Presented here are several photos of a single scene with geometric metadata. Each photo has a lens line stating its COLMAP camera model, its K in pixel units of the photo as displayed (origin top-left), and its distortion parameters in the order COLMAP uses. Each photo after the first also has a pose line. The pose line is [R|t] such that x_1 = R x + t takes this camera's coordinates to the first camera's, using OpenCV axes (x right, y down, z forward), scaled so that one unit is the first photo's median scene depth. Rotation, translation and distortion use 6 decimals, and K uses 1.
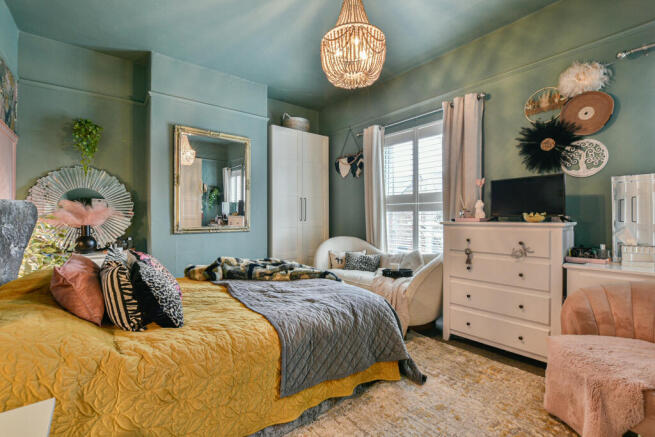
lens RADIAL K [[290.3, 0, 326.1], [0, 290.3, 218.9], [0, 0, 1]] dist [-0.030266, -0.000048]
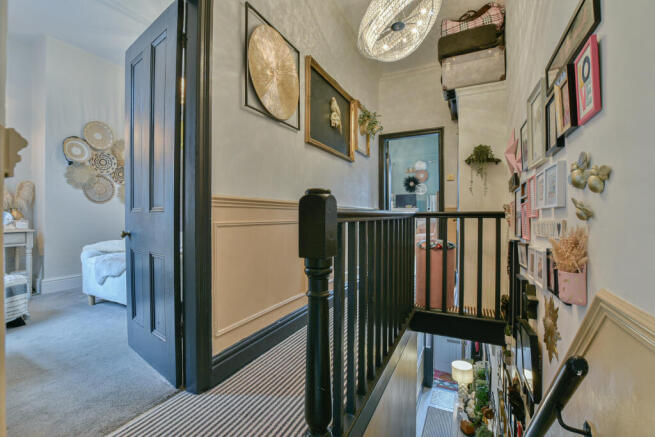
lens RADIAL K [[290.3, 0, 327.8], [0, 290.3, 214.8], [0, 0, 1]] dist [-0.030266, -0.000048]
pose [[0.903519, -0.001121, 0.428547, -1.512867], [-0.000950, 0.999989, 0.004620, 0.072886], [-0.428547, -0.004581, 0.903508, -1.585225]]
